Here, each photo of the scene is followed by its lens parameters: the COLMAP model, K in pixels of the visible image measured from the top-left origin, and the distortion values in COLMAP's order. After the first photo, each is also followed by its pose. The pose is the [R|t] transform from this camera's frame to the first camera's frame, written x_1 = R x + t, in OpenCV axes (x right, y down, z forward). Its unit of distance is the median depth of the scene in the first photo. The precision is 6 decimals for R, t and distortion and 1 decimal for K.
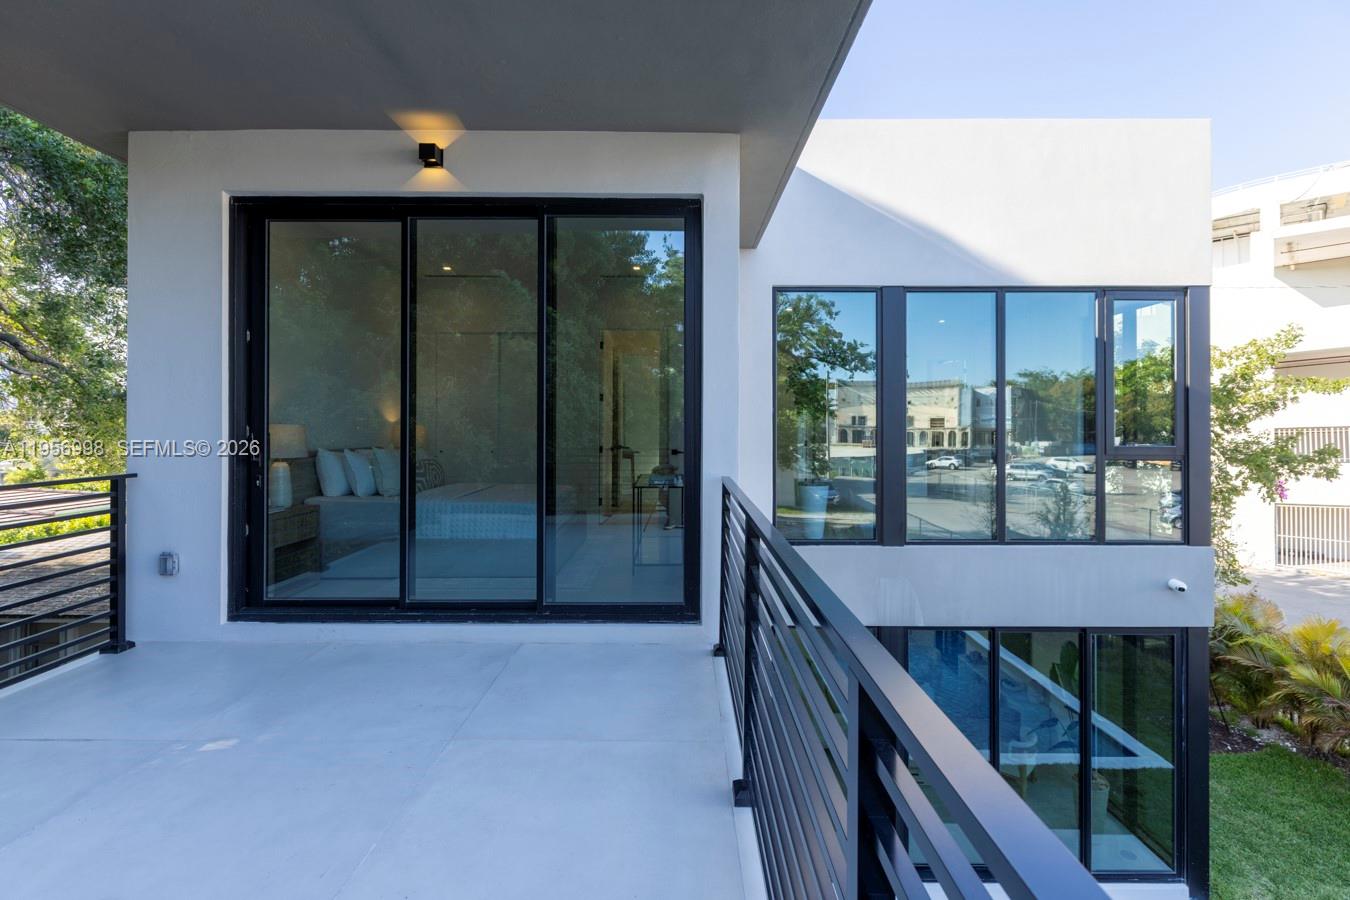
lens RADIAL K [[612.5, 0, 675.0], [0, 612.5, 450.0], [0, 0, 1]] dist [0.000073, -0.000337]
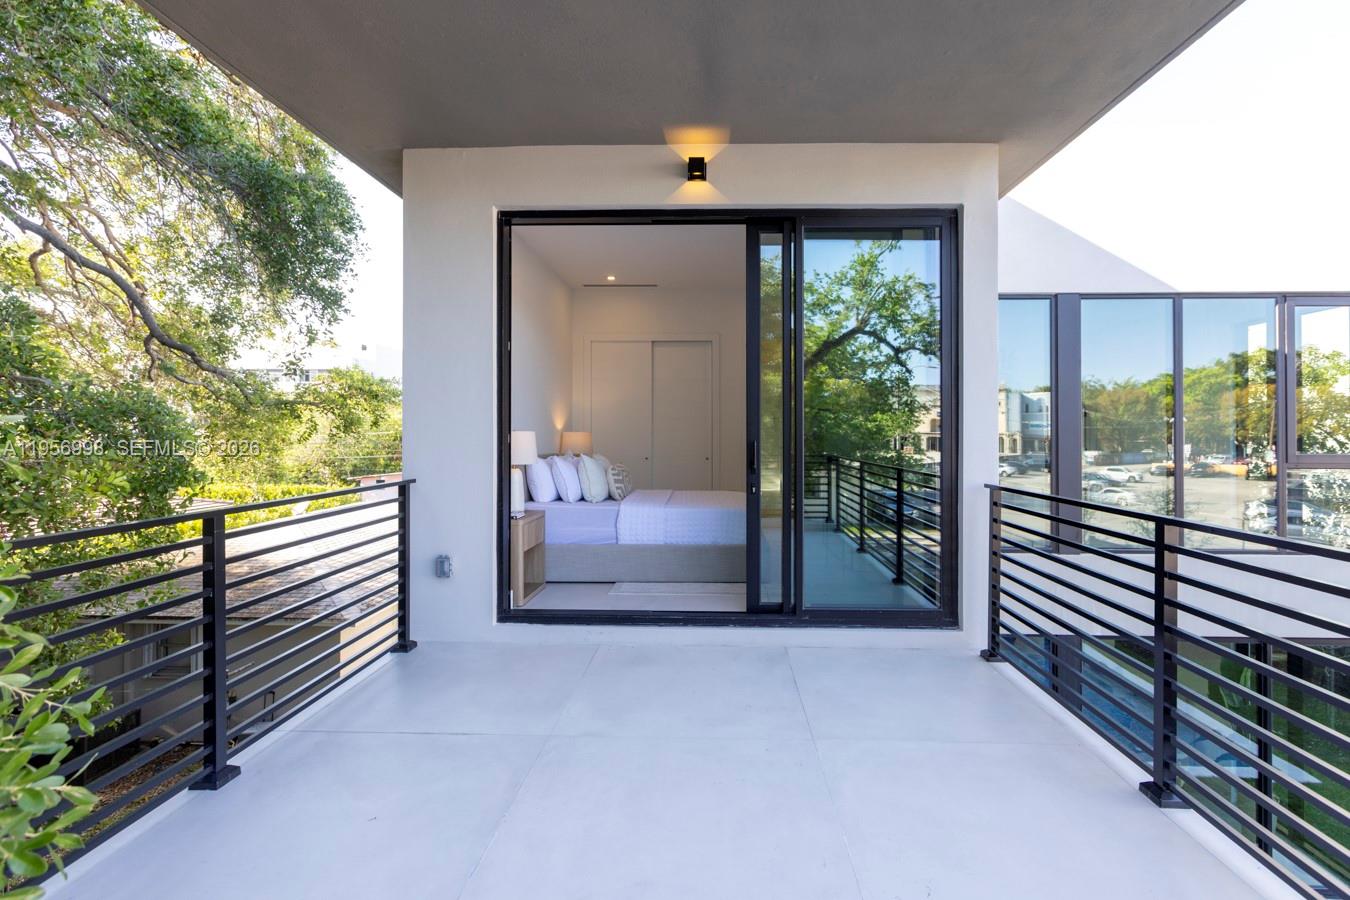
lens RADIAL K [[613.7, 0, 675.0], [0, 613.7, 459.1], [0, 0, 1]] dist [0.001218, -0.000033]
pose [[0.999591, 0.002097, -0.028520, -0.394739], [-0.001949, 0.999984, 0.005230, -0.002397], [0.028530, -0.005172, 0.999580, -0.026843]]
